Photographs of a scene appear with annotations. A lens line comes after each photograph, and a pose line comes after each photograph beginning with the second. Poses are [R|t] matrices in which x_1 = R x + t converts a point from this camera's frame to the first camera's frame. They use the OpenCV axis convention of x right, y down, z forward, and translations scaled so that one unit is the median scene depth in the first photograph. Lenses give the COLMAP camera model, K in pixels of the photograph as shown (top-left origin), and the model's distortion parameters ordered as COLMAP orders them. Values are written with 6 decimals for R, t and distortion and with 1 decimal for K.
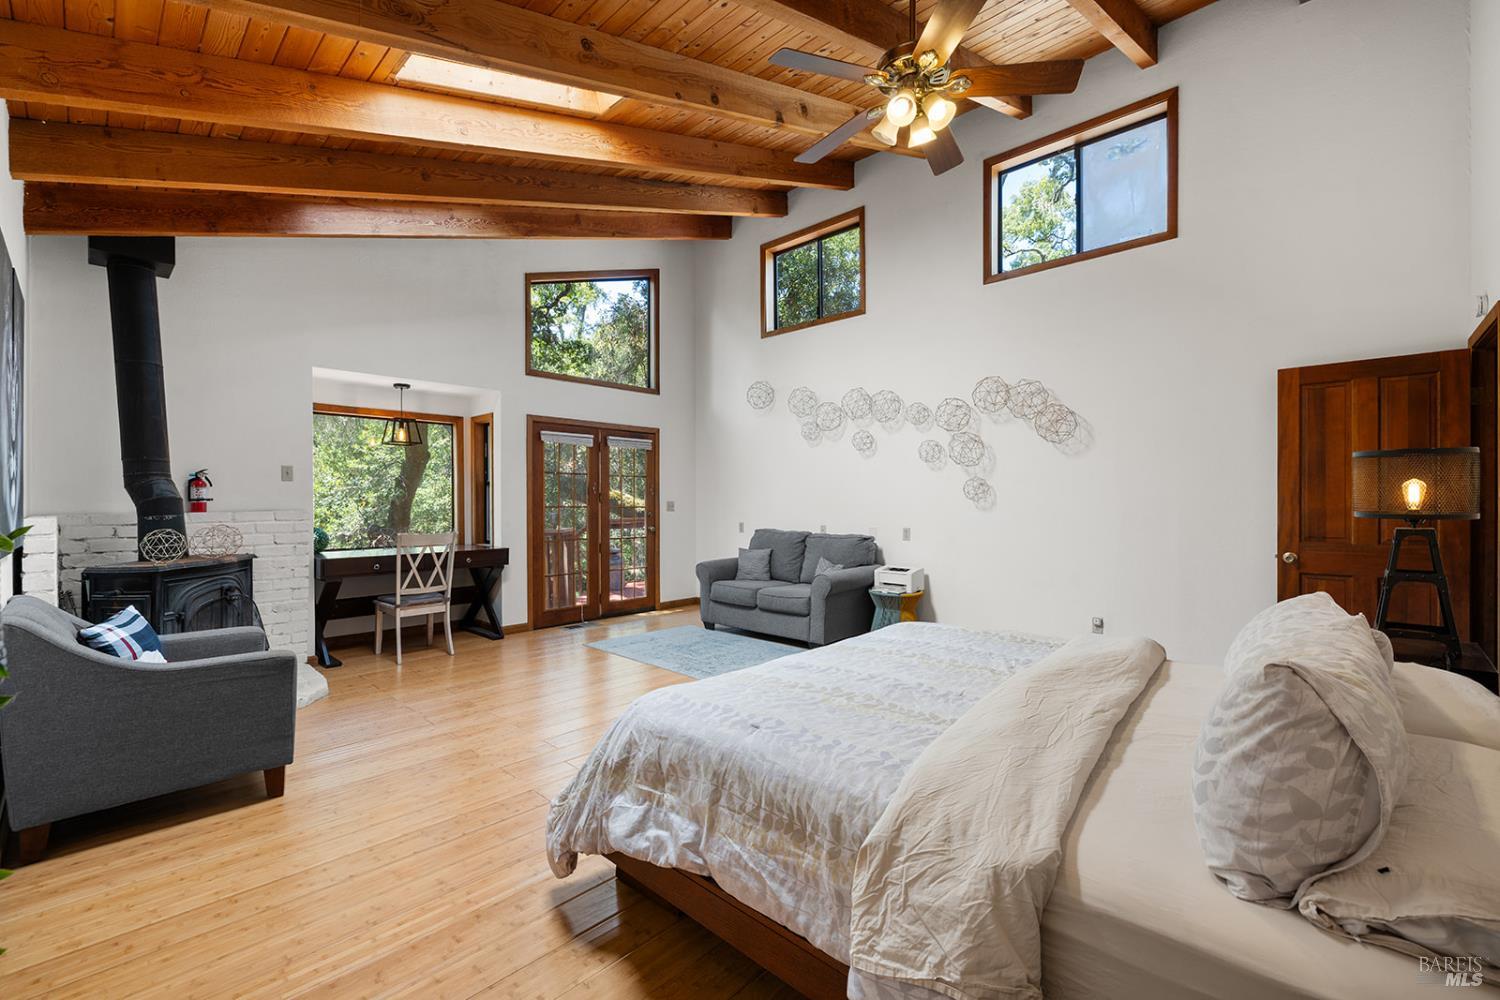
lens RADIAL K [[633.3, 0, 748.1], [0, 633.3, 503.1], [0, 0, 1]] dist [0.008542, -0.001033]
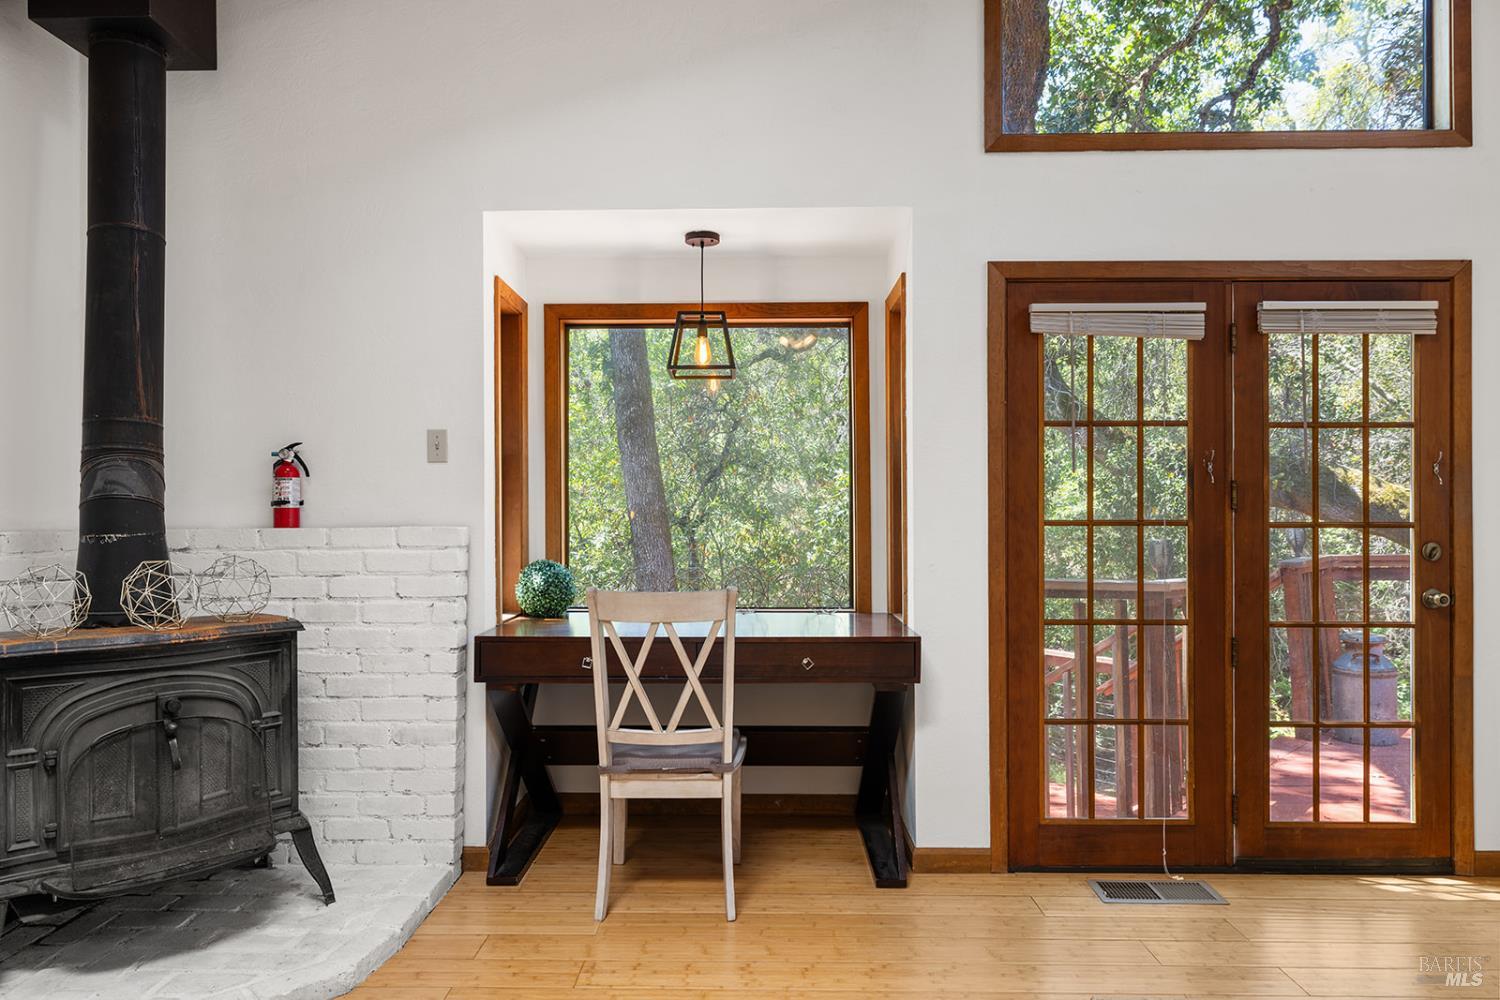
lens RADIAL K [[976.6, 0, 748.8], [0, 976.6, 514.7], [0, 0, 1]] dist [-0.000043, -0.001619]
pose [[0.663390, 0.003249, -0.748267, -0.028673], [-0.003496, 0.999993, 0.001242, 0.001440], [0.748266, 0.001792, 0.663397, 0.544008]]
